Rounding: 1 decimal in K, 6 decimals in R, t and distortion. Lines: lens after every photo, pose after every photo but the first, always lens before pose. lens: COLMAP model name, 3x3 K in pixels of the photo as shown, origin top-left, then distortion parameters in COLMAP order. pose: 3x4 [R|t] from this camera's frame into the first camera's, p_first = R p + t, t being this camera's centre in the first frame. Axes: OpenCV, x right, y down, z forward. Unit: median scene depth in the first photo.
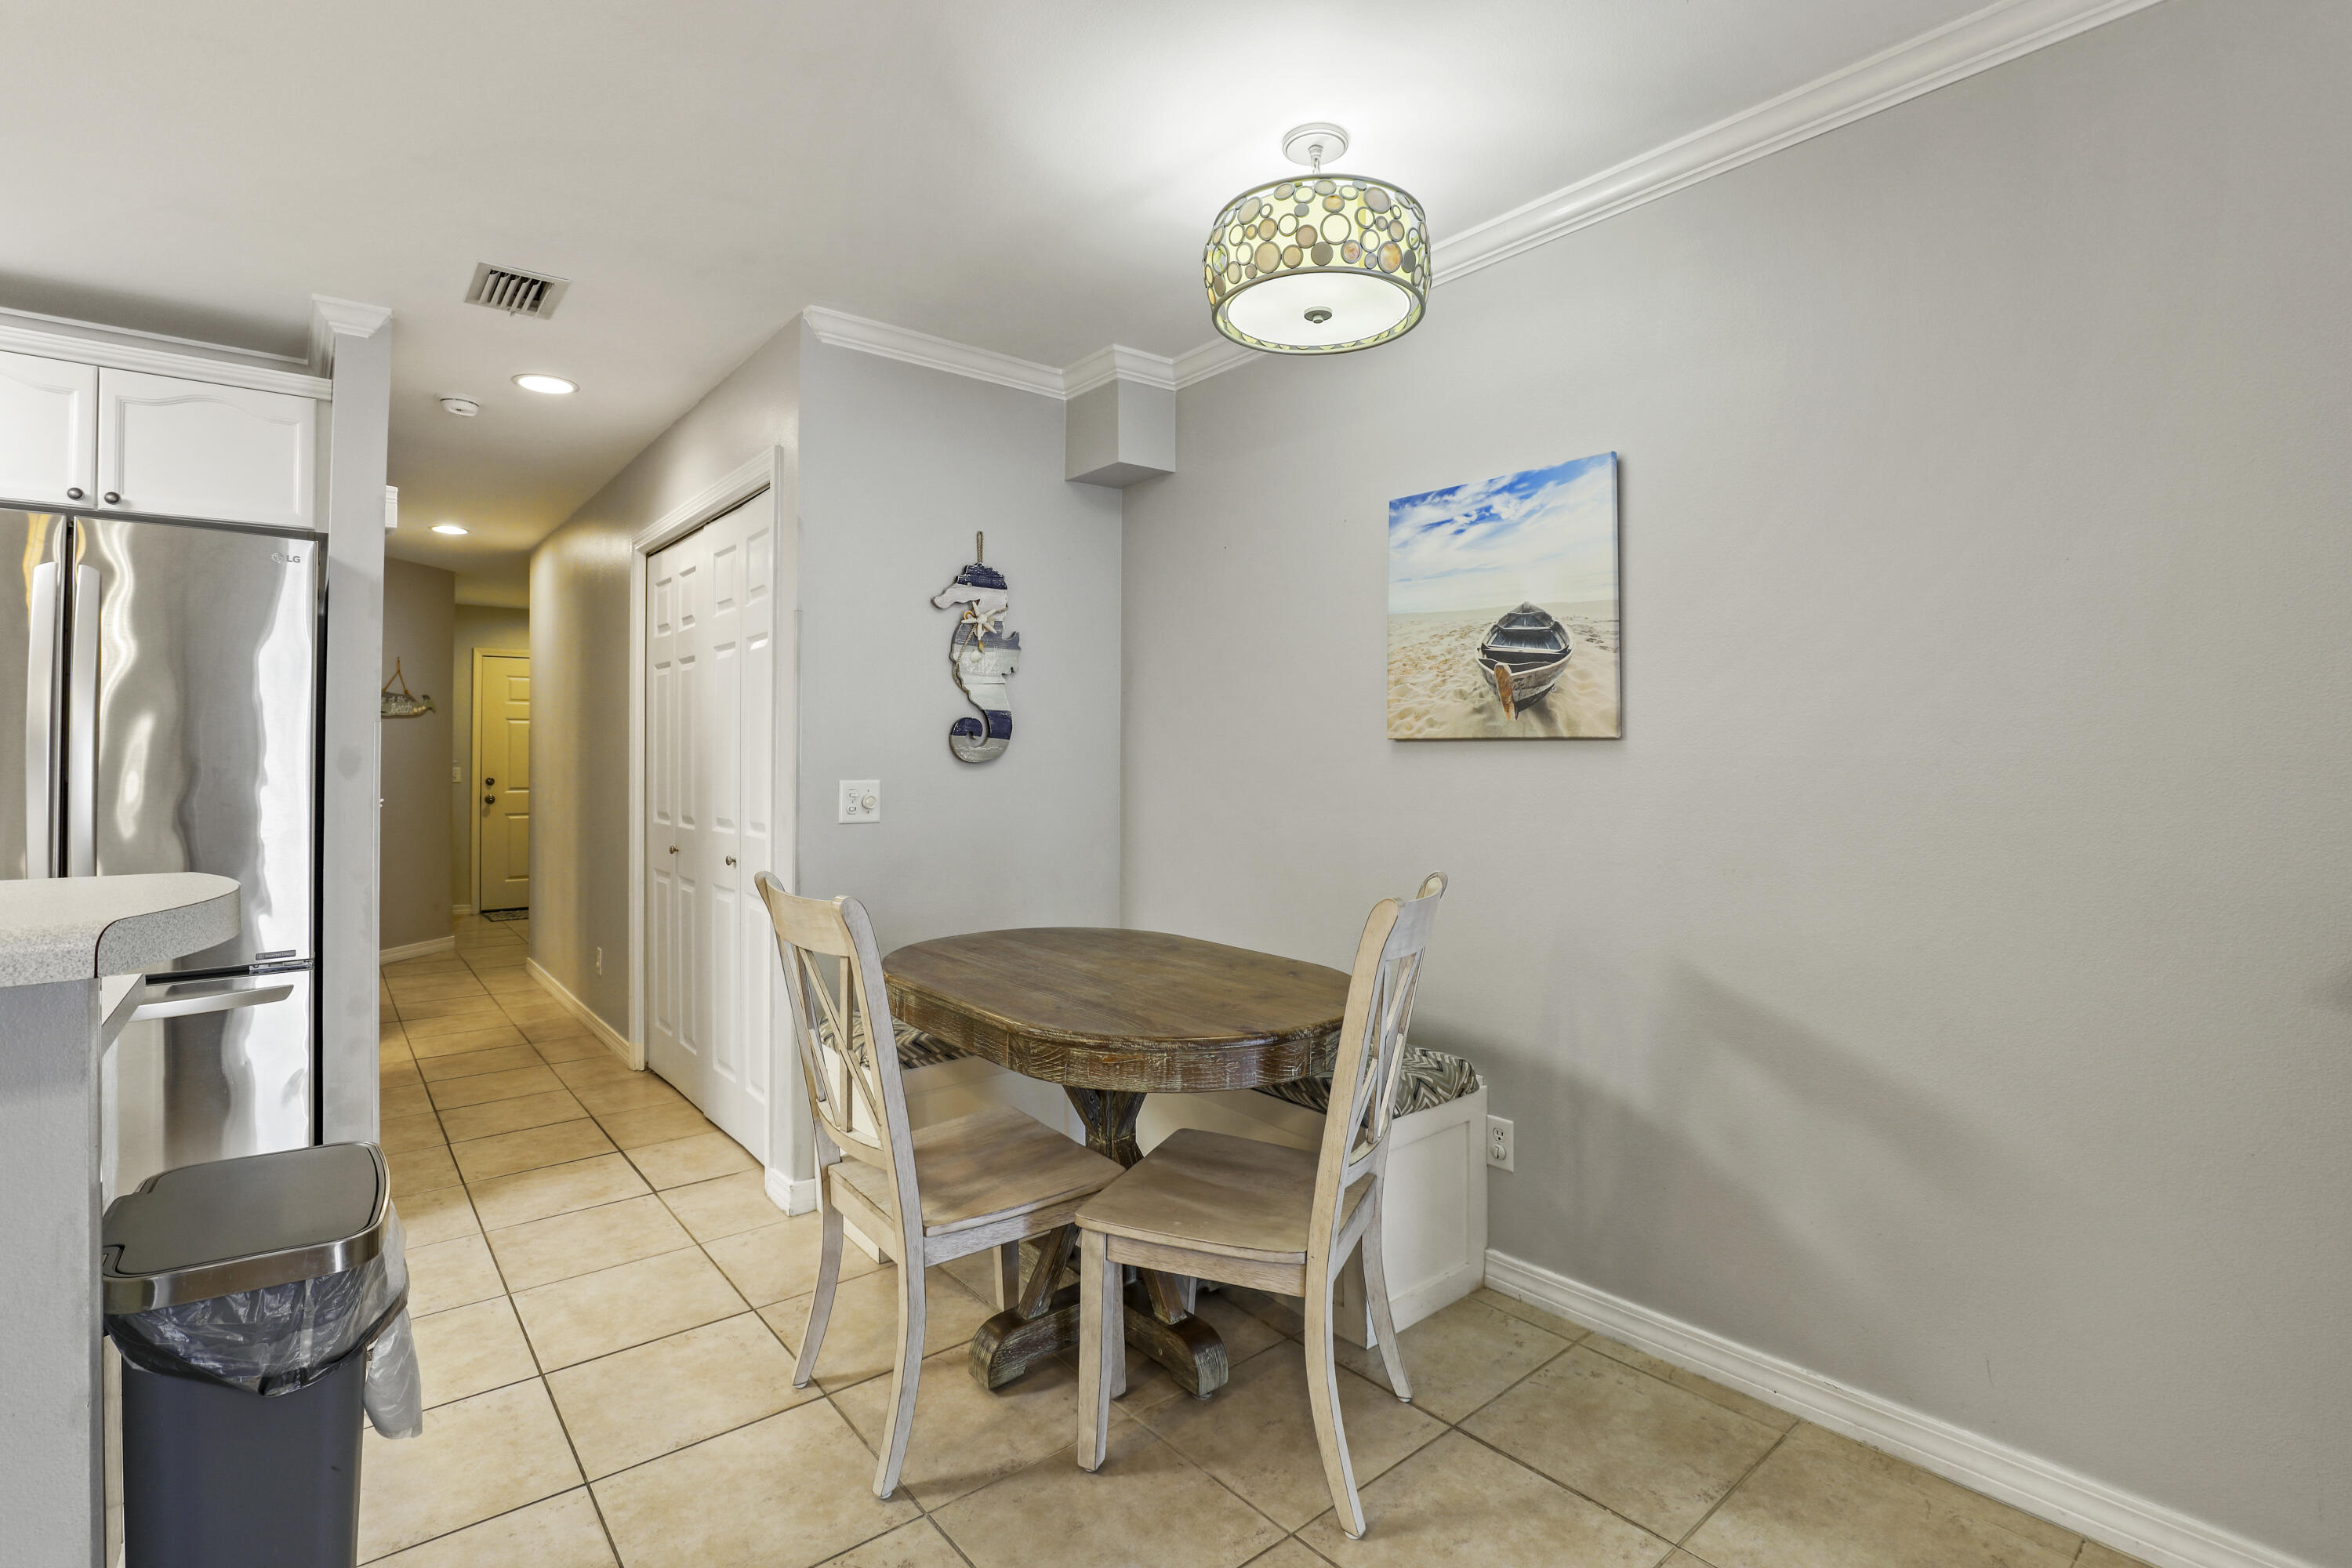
lens RADIAL K [[1056.3, 0, 1211.1], [0, 1056.3, 776.6], [0, 0, 1]] dist [-0.021325, -0.000163]
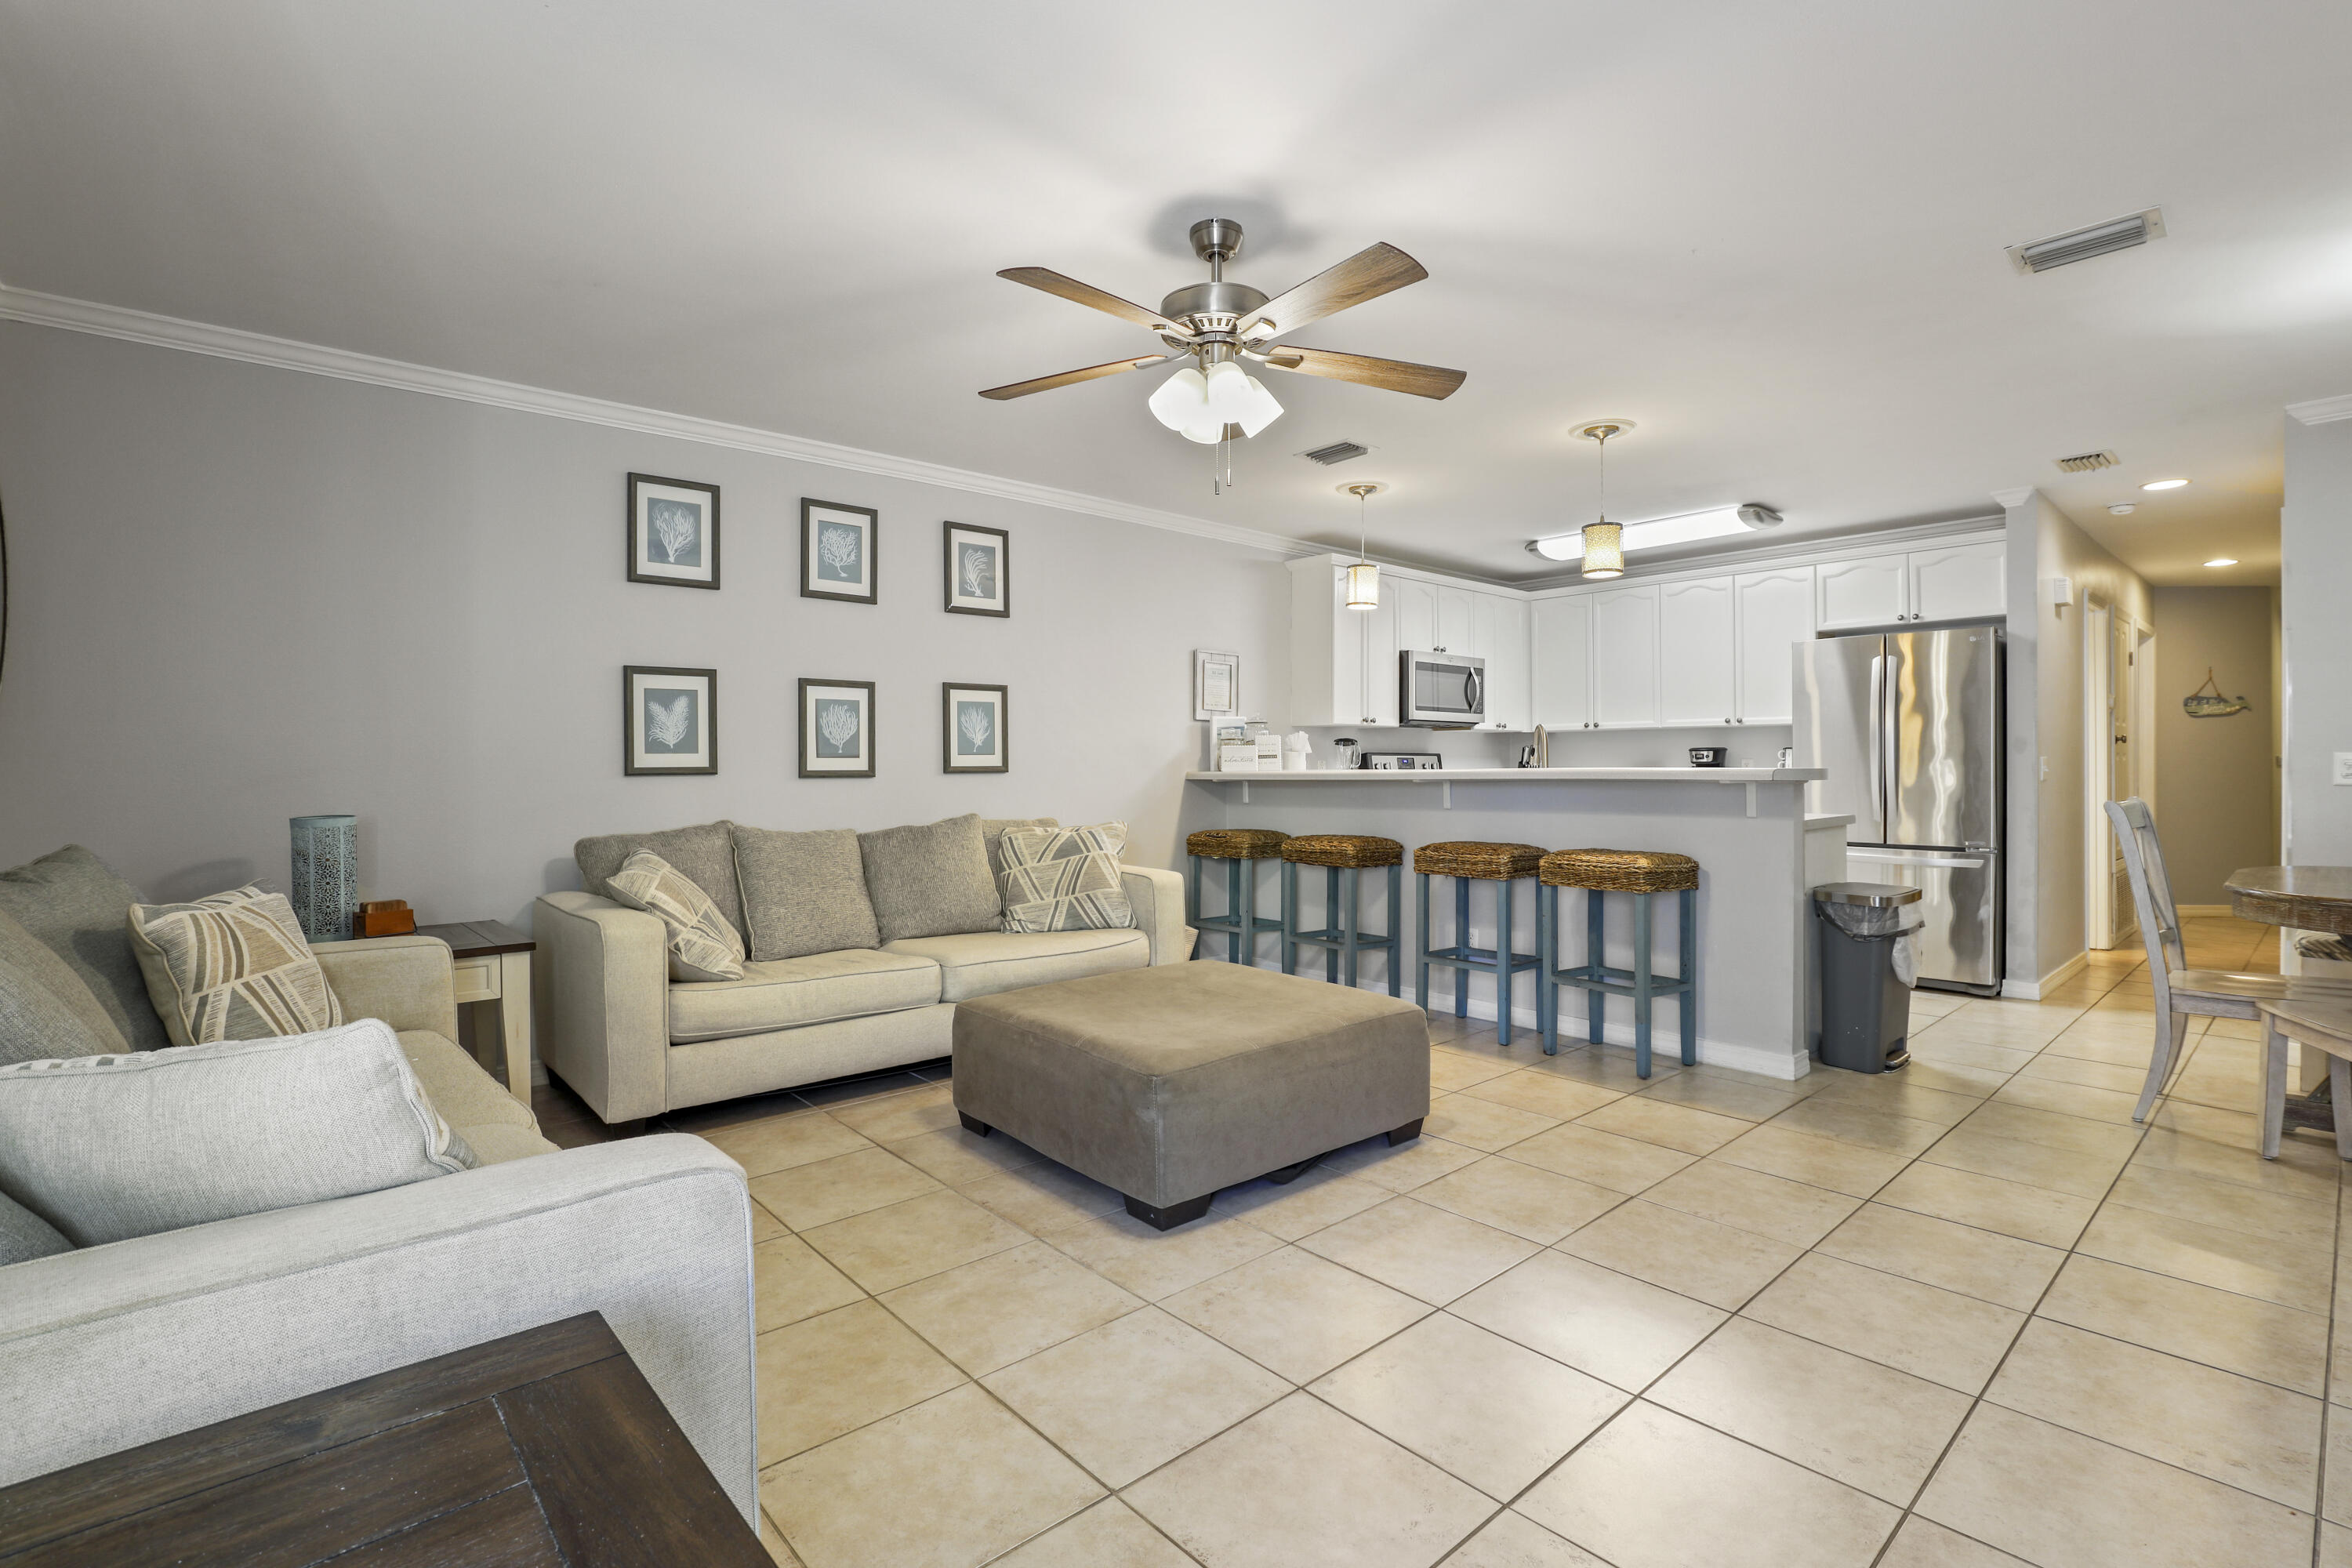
lens RADIAL K [[1056.3, 0, 1211.1], [0, 1056.3, 776.6], [0, 0, 1]] dist [-0.021325, -0.000163]
pose [[0.047391, -0.000138, -0.998876, 0.884469], [-0.006826, 0.999977, -0.000462, 0.047266], [0.998853, 0.006840, 0.047389, -0.452866]]
